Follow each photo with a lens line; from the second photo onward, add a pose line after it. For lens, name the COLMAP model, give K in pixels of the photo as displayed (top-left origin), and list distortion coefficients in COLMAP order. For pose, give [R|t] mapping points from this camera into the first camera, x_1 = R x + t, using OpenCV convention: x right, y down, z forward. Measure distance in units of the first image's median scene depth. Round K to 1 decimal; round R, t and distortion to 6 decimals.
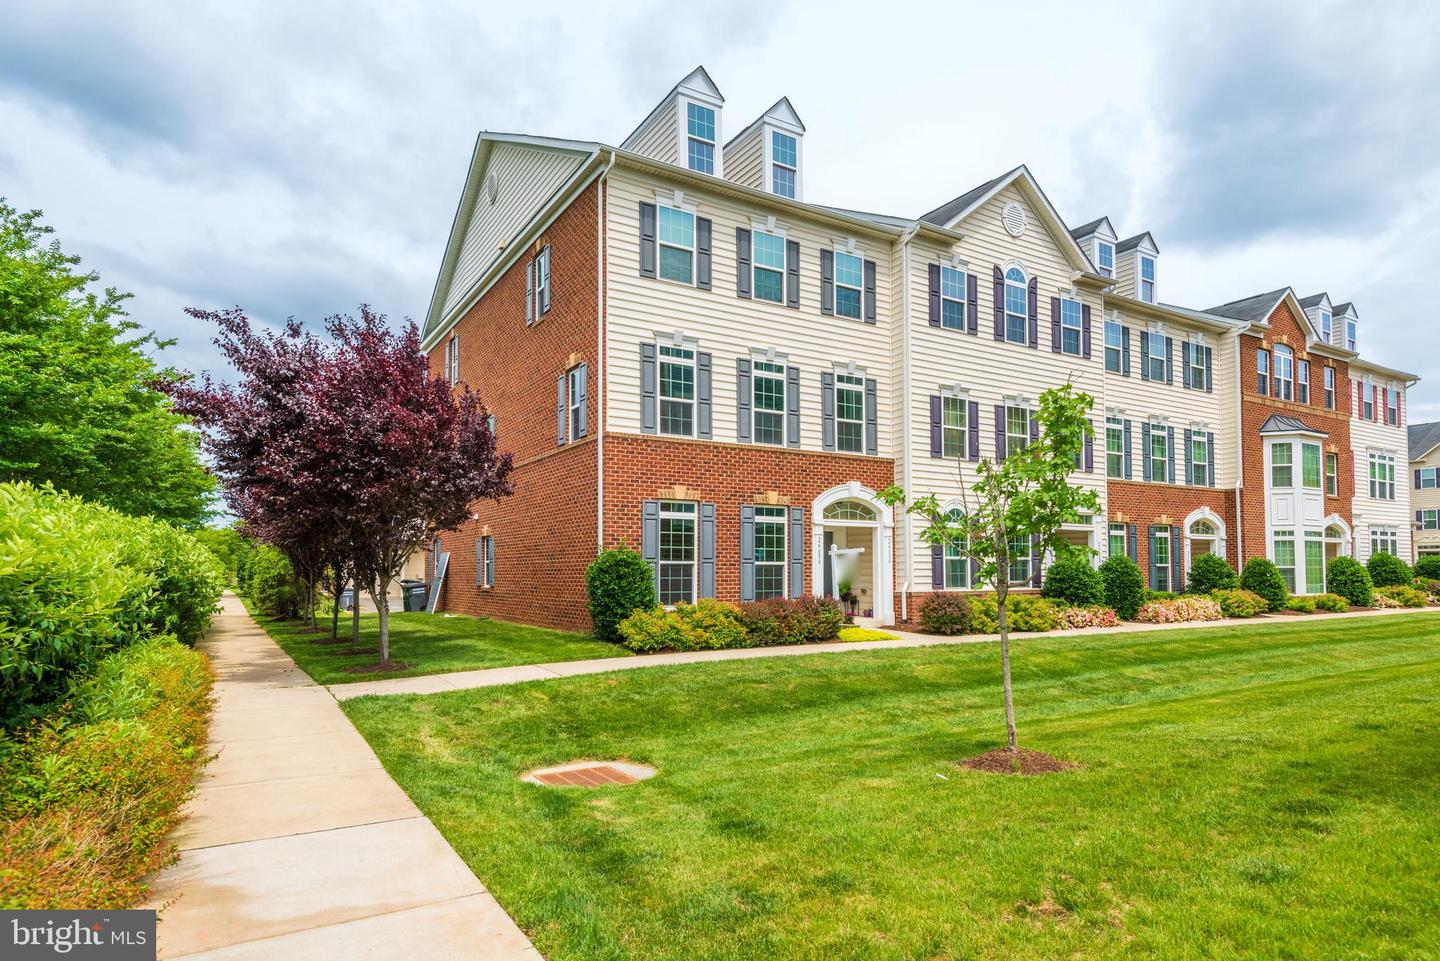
lens RADIAL K [[829.8, 0, 721.2], [0, 829.8, 542.2], [0, 0, 1]] dist [0.003642, 0.000217]
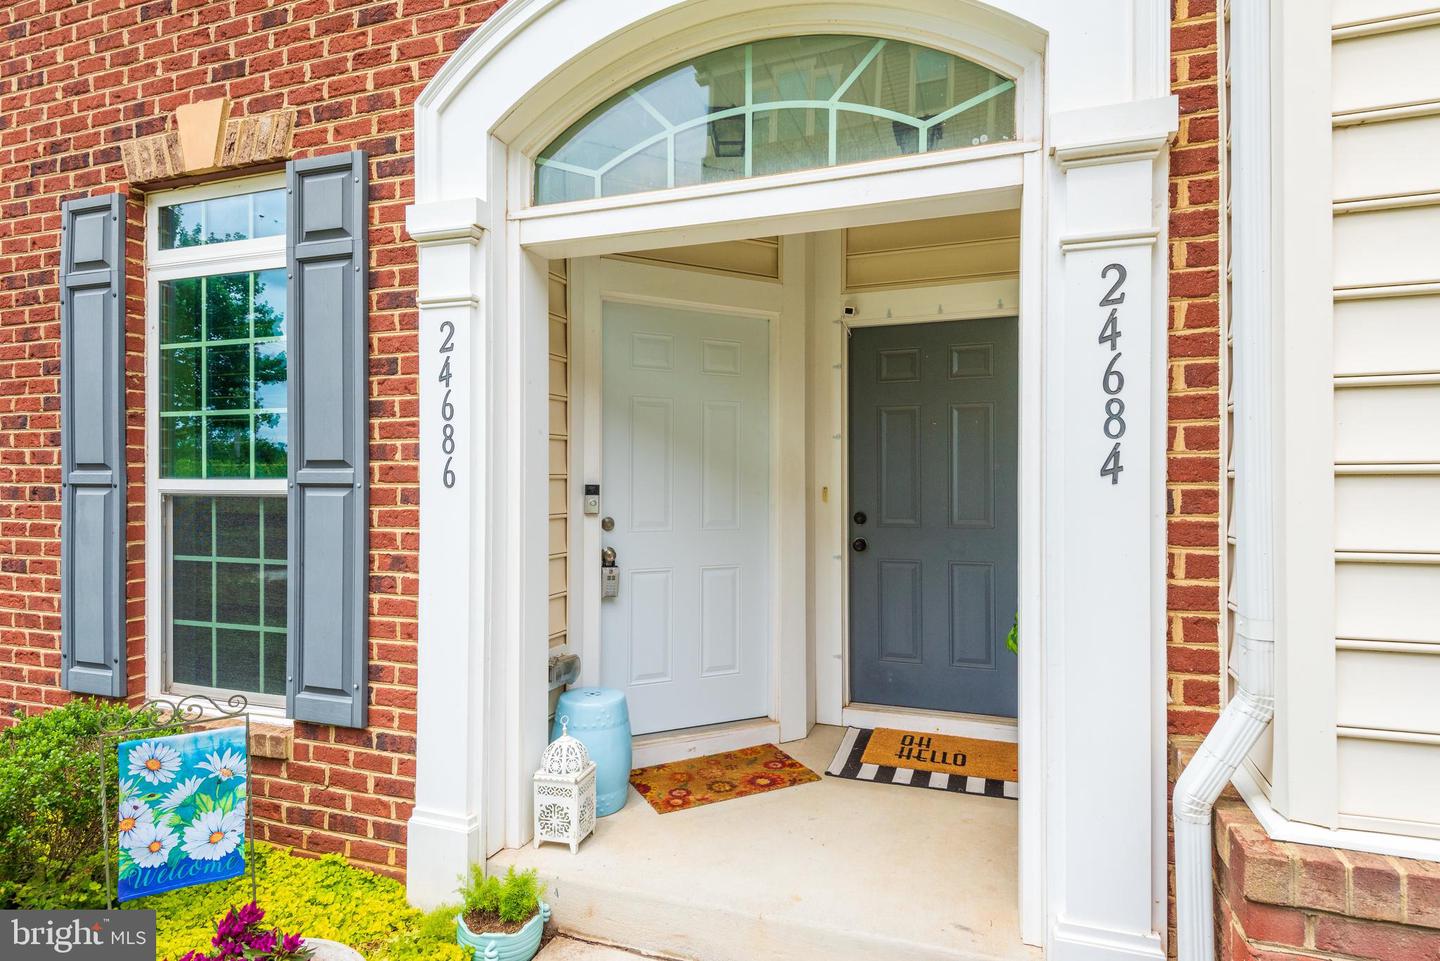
lens RADIAL K [[769.8, 0, 720.0], [0, 769.8, 480.5], [0, 0, 1]] dist [0.041154, -0.025983]
pose [[0.632142, 0.000072, -0.774852, 0.272687], [0.025691, 0.999448, 0.021052, 0.023234], [0.774426, -0.033214, 0.631792, 0.979845]]
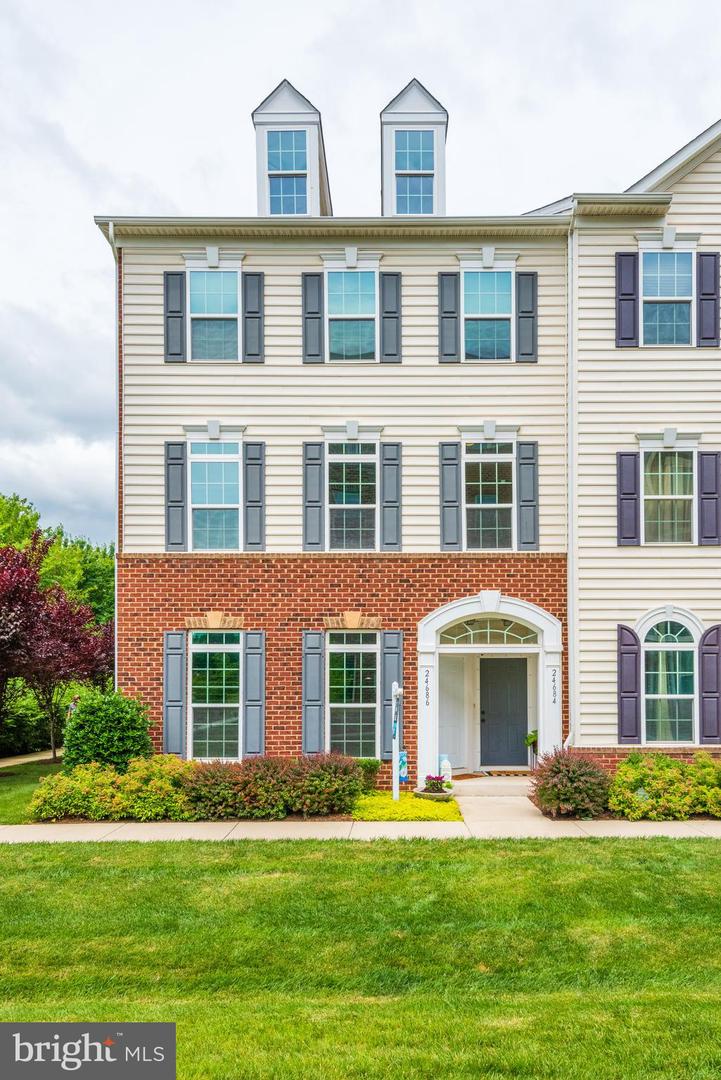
lens RADIAL K [[838.0, 0, 383.9], [0, 838.0, 680.8], [0, 0, 1]] dist [0.011968, -0.002476]
pose [[0.854995, -0.007714, -0.518579, 0.486969], [0.020174, 0.999627, 0.018392, -0.011114], [0.518244, -0.026187, 0.854832, 0.356358]]
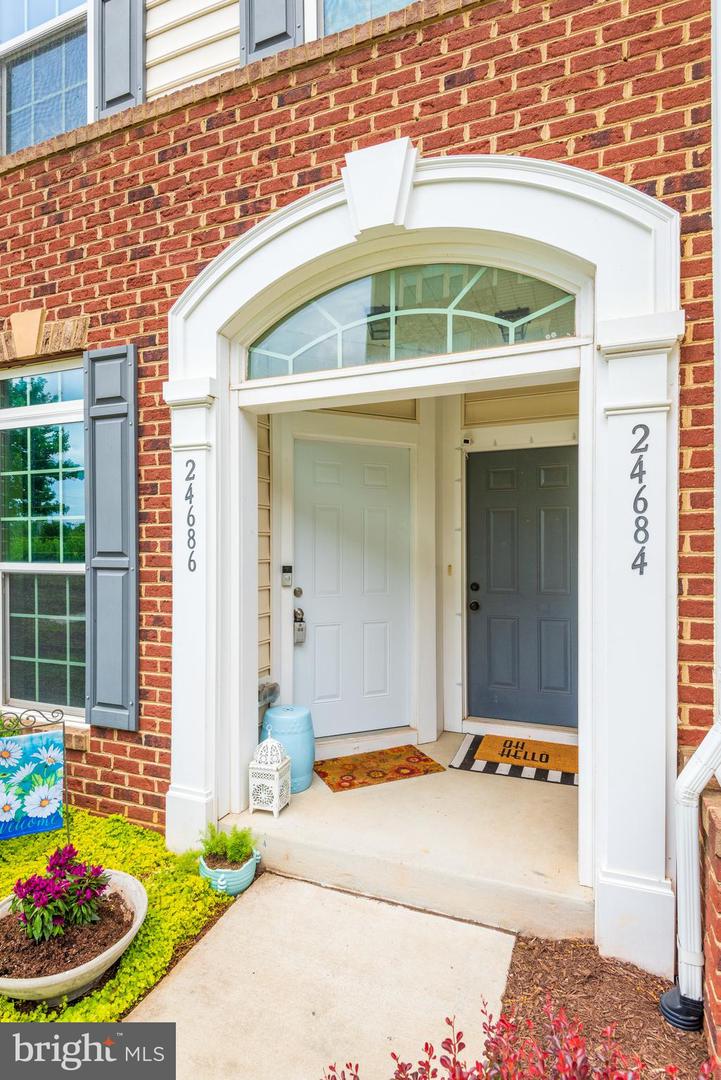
lens RADIAL K [[564.0, 0, 352.9], [0, 564.0, 552.5], [0, 0, 1]] dist [0.038542, -0.026700]
pose [[0.594021, 0.005030, -0.804434, 0.282443], [0.029041, 0.999195, 0.027693, 0.017768], [0.803925, -0.039812, 0.593397, 0.974420]]
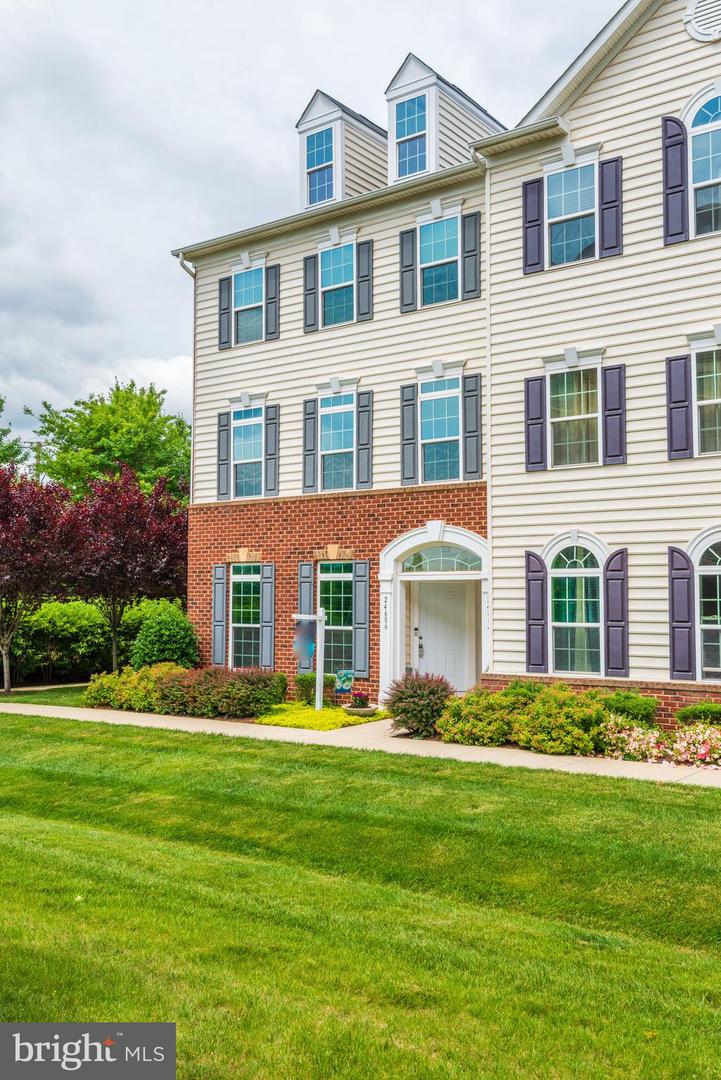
lens RADIAL K [[996.4, 0, 355.9], [0, 996.4, 552.9], [0, 0, 1]] dist [-0.006393, 0.008593]
pose [[0.378812, -0.045298, -0.924365, 1.031382], [0.028855, 0.998894, -0.037125, -0.013445], [0.925024, -0.012609, 0.379700, 0.630579]]
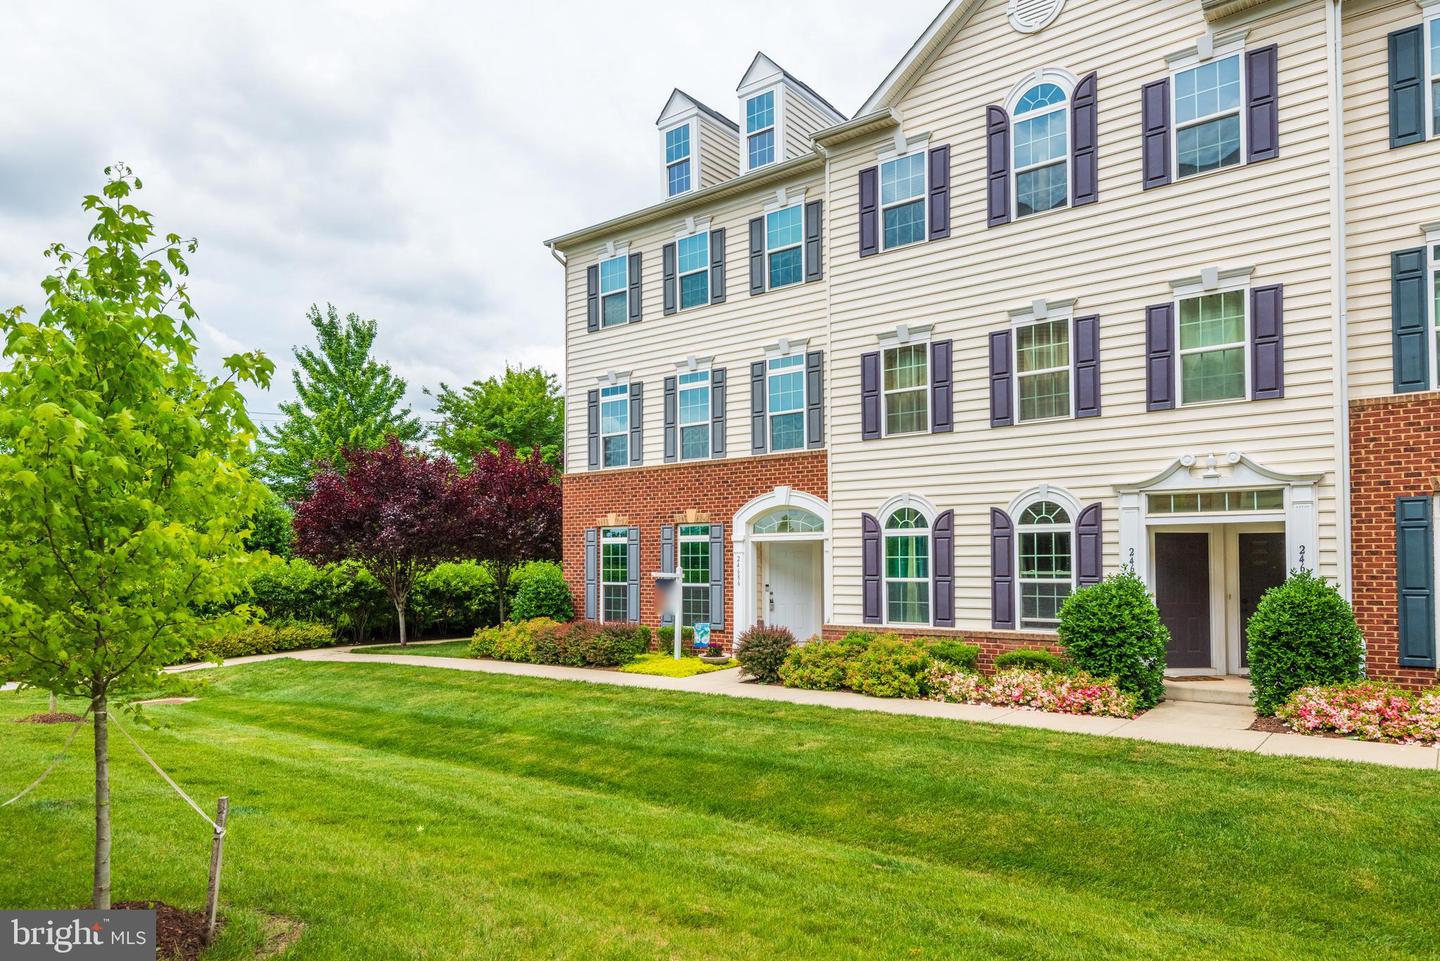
lens RADIAL K [[897.2, 0, 726.6], [0, 897.2, 551.0], [0, 0, 1]] dist [0.004267, 0.001254]
pose [[0.365887, -0.016271, -0.930517, 1.032963], [0.036851, 0.999316, -0.002984, -0.008972], [0.929929, -0.033199, 0.366237, 0.662734]]
